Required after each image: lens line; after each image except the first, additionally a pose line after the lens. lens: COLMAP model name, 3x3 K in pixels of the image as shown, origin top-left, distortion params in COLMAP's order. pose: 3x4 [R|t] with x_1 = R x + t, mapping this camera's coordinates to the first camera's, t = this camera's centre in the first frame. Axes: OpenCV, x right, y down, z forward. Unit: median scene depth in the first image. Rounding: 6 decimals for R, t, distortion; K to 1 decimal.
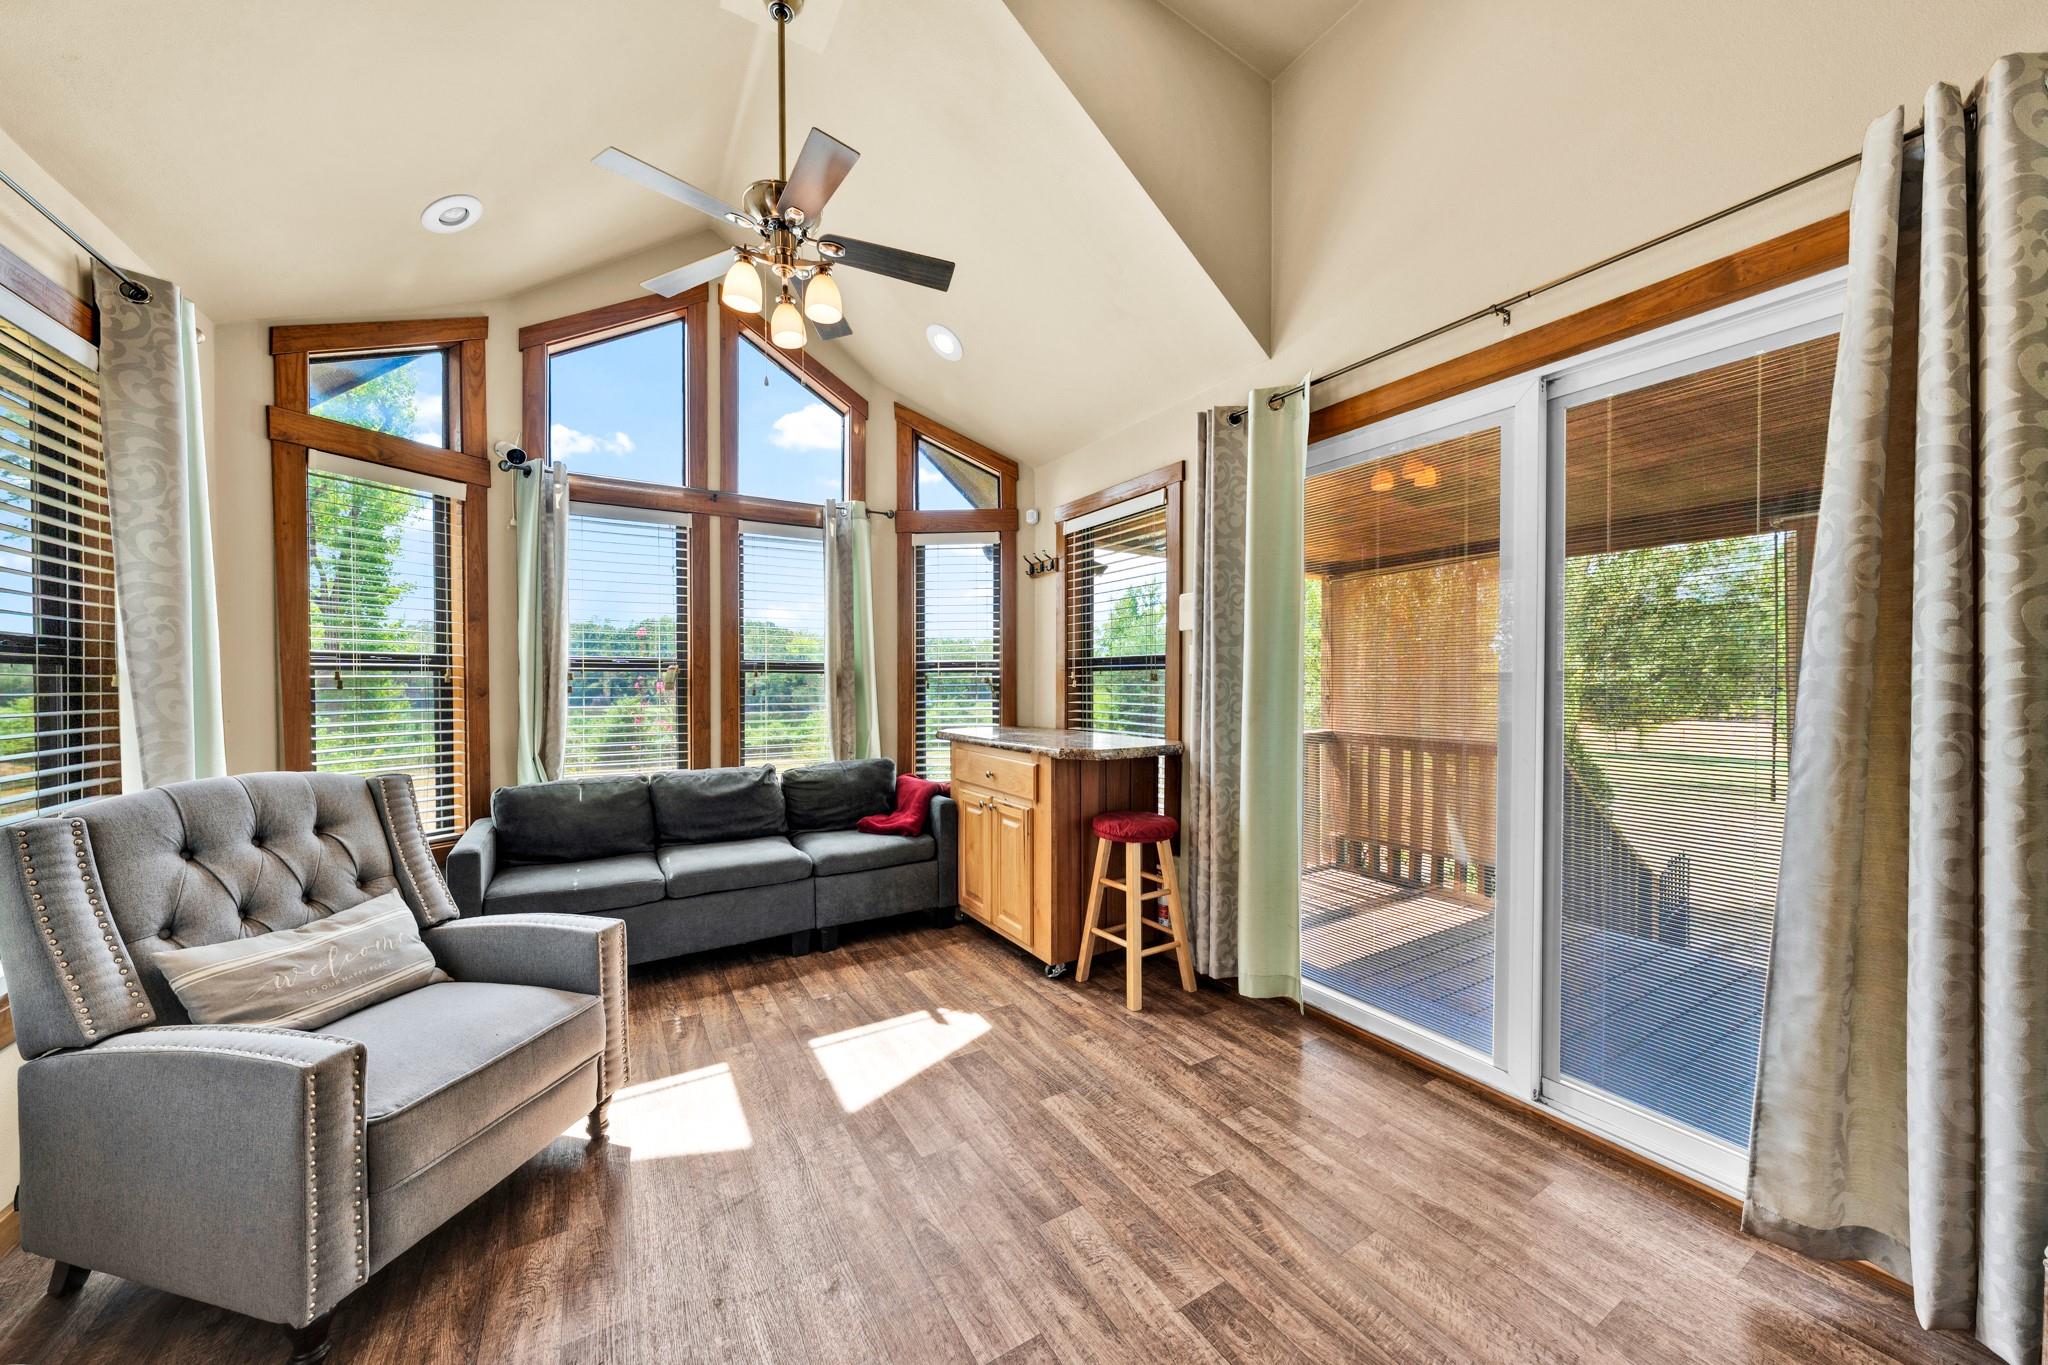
lens RADIAL K [[688.4, 0, 1023.5], [0, 688.4, 672.1], [0, 0, 1]] dist [-0.001302, 0.000119]
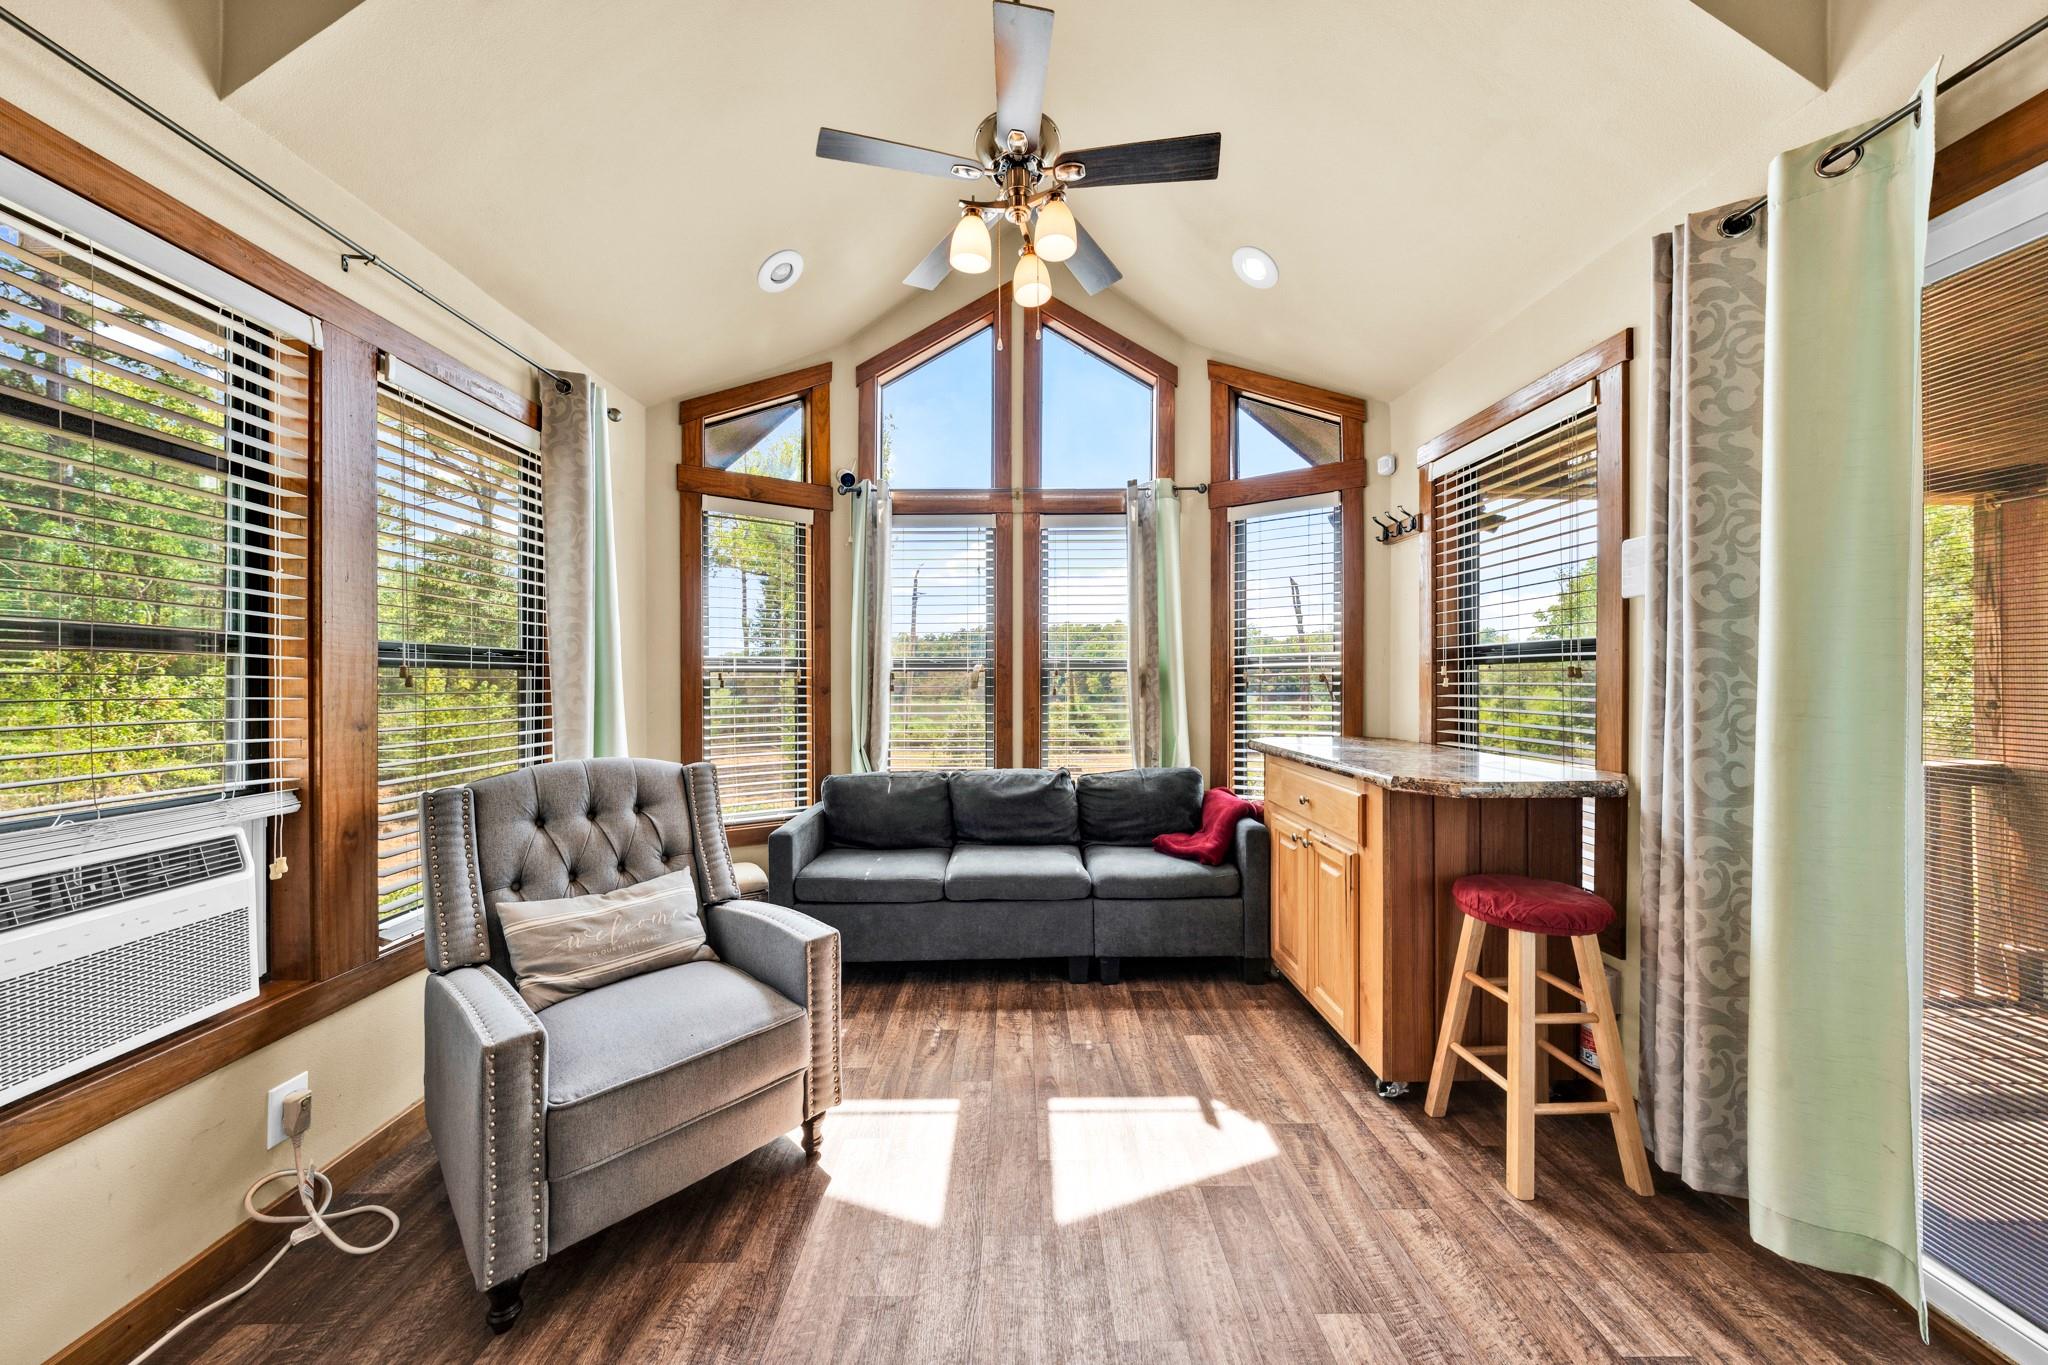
lens RADIAL K [[688.4, 0, 1023.5], [0, 688.4, 672.1], [0, 0, 1]] dist [-0.001302, 0.000119]
pose [[0.860130, -0.008003, -0.510011, 0.084992], [0.009768, 0.999952, 0.000782, 0.001445], [0.509981, -0.005654, 0.860167, 0.200654]]
